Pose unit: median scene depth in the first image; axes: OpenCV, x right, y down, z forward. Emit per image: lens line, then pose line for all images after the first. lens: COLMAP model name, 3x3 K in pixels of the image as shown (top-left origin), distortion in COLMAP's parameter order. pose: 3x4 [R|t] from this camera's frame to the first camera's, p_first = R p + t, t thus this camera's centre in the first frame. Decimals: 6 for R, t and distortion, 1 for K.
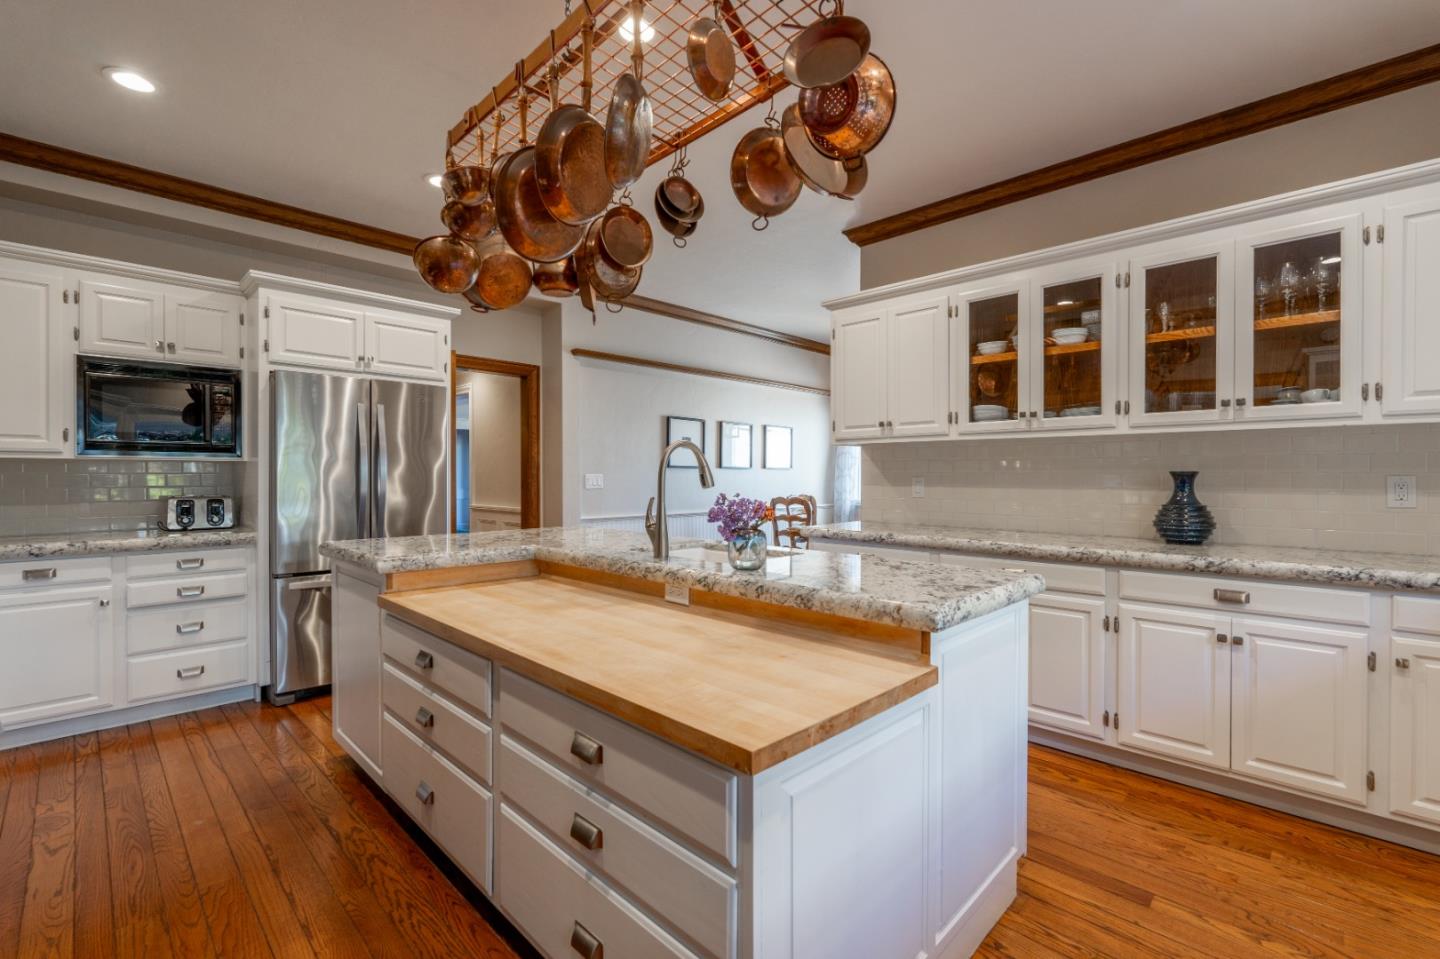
lens RADIAL K [[629.9, 0, 716.2], [0, 629.9, 476.7], [0, 0, 1]] dist [-0.000667, -0.000131]
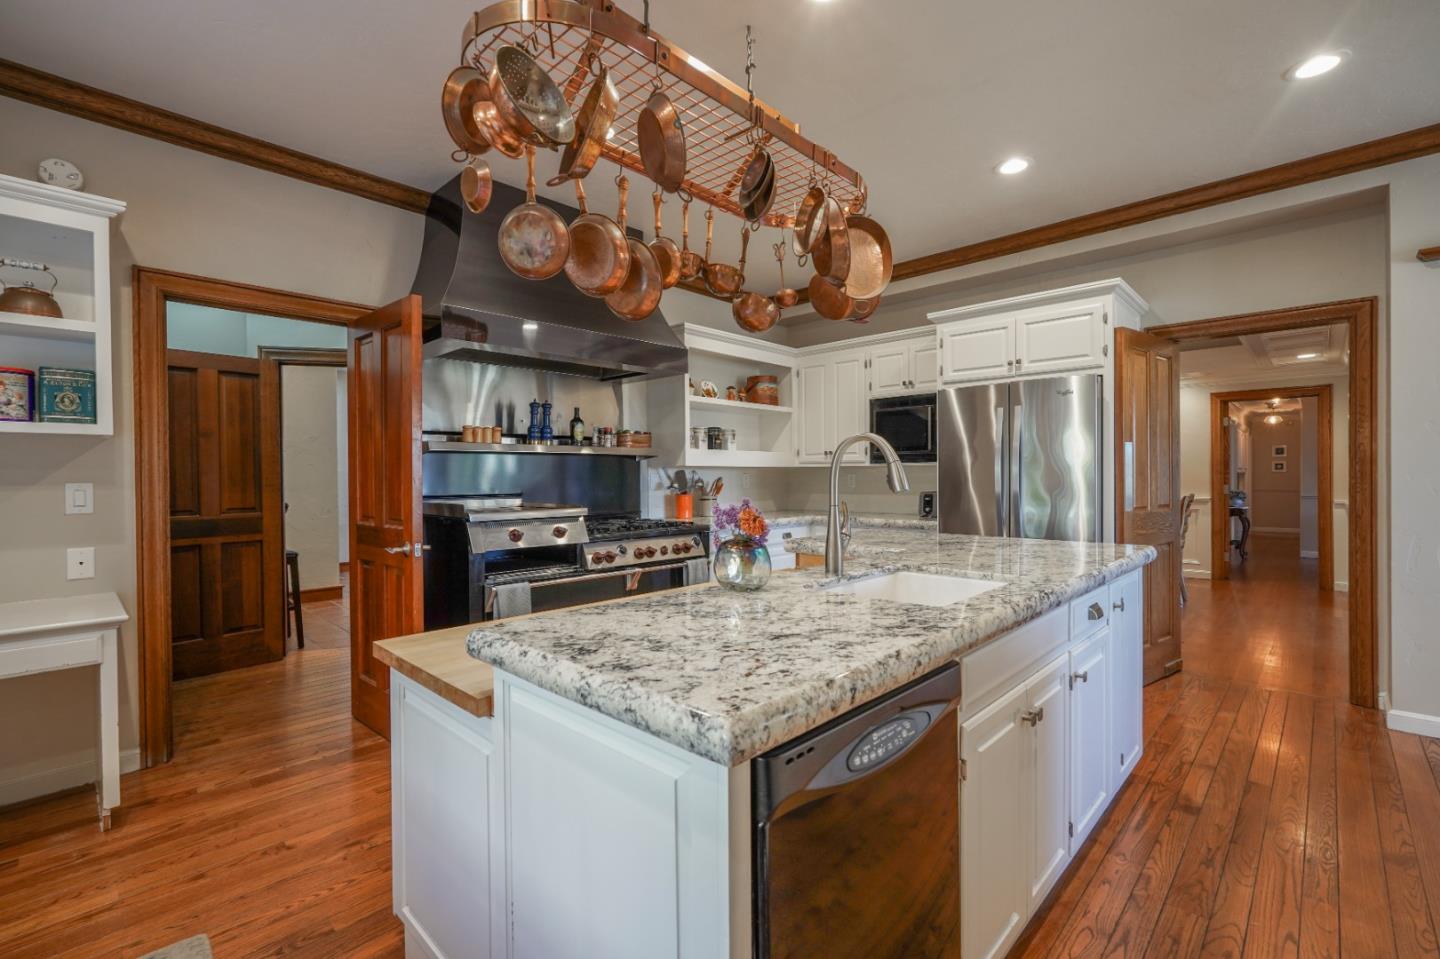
lens RADIAL K [[629.9, 0, 716.4], [0, 629.9, 480.7], [0, 0, 1]] dist [-0.000667, -0.000131]
pose [[0.011334, 0.010045, -0.999885, 0.486661], [0.006246, 0.999929, 0.010116, -0.007023], [0.999916, -0.006360, 0.011271, 0.511644]]
